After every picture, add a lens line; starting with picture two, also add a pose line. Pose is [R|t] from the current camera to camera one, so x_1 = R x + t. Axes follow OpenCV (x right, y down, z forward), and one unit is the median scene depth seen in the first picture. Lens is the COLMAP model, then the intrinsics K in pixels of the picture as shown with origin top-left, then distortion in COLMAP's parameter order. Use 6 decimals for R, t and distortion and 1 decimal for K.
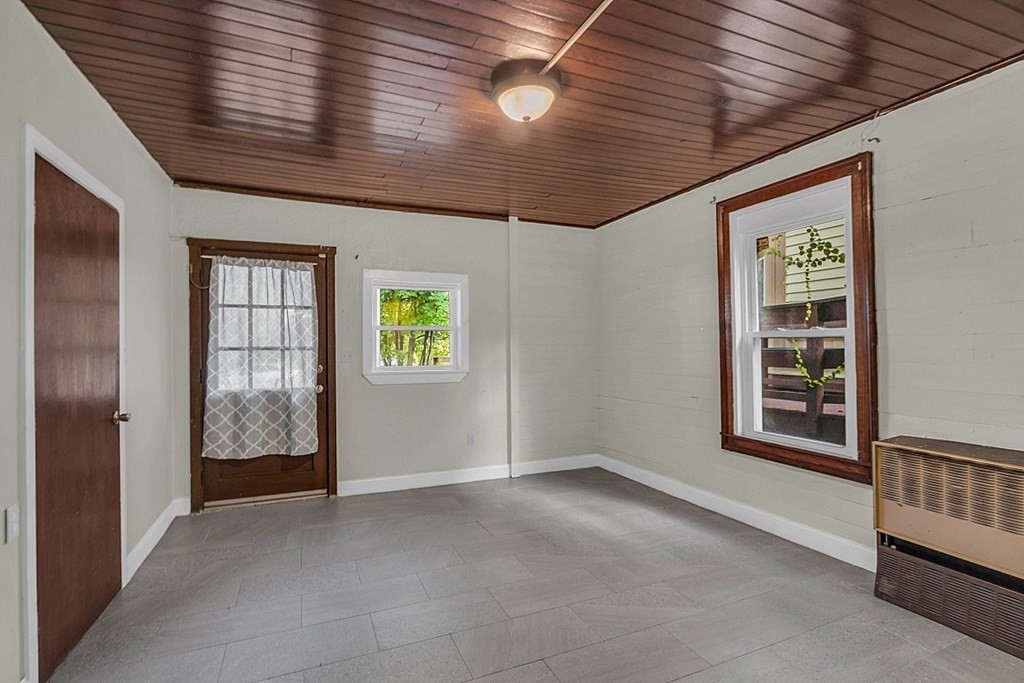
lens RADIAL K [[466.1, 0, 488.3], [0, 466.1, 343.0], [0, 0, 1]] dist [-0.015879, -0.000373]
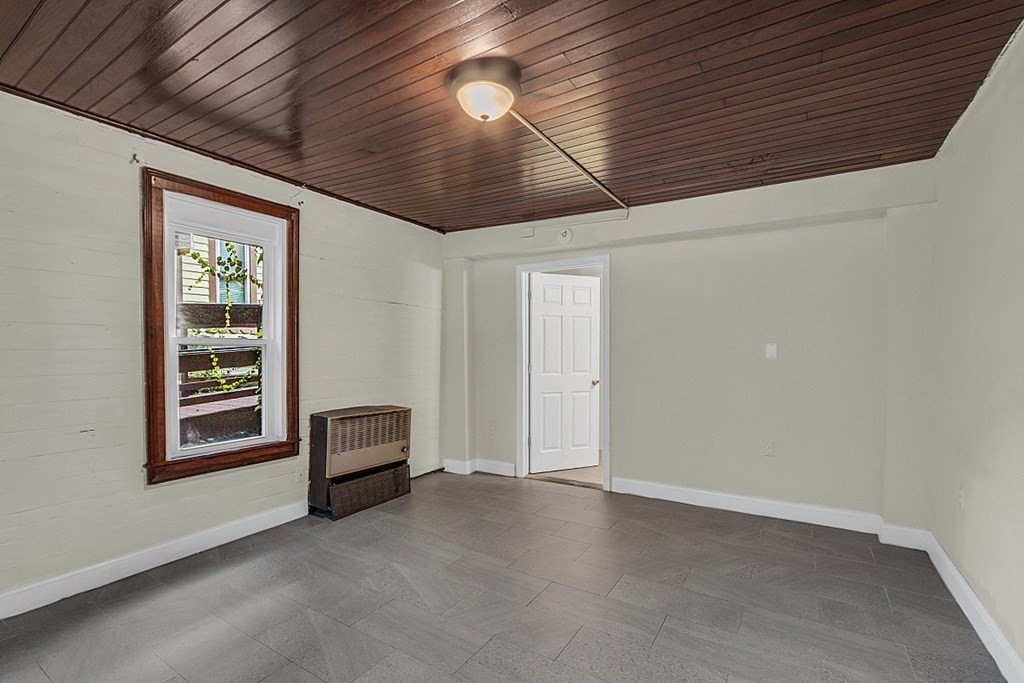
lens RADIAL K [[475.1, 0, 509.8], [0, 475.1, 355.8], [0, 0, 1]] dist [-0.024476, -0.000134]
pose [[-0.599496, -0.001690, 0.800376, -0.503843], [0.000052, 0.999998, 0.002151, 0.009328], [-0.800378, 0.001331, -0.599494, 1.018810]]
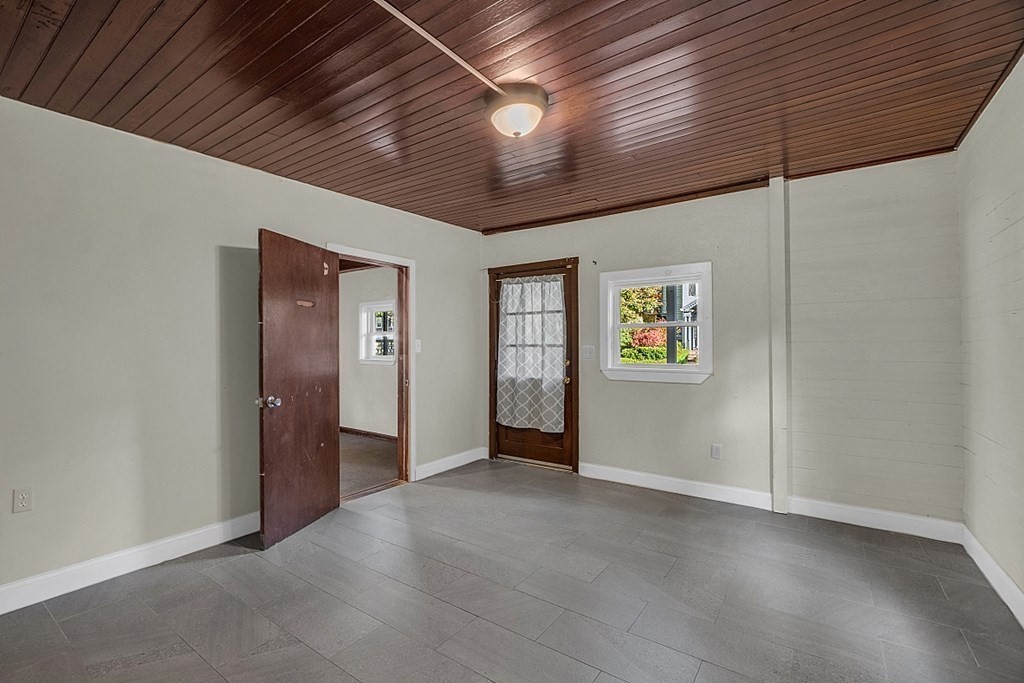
lens RADIAL K [[495.6, 0, 512.0], [0, 495.6, 341.5], [0, 0, 1]] dist [-0.002250, -0.000024]
pose [[0.513542, -0.003112, -0.858059, 0.674263], [0.006171, 0.999981, 0.000067, 0.000197], [0.858042, -0.005330, 0.513552, 0.245496]]
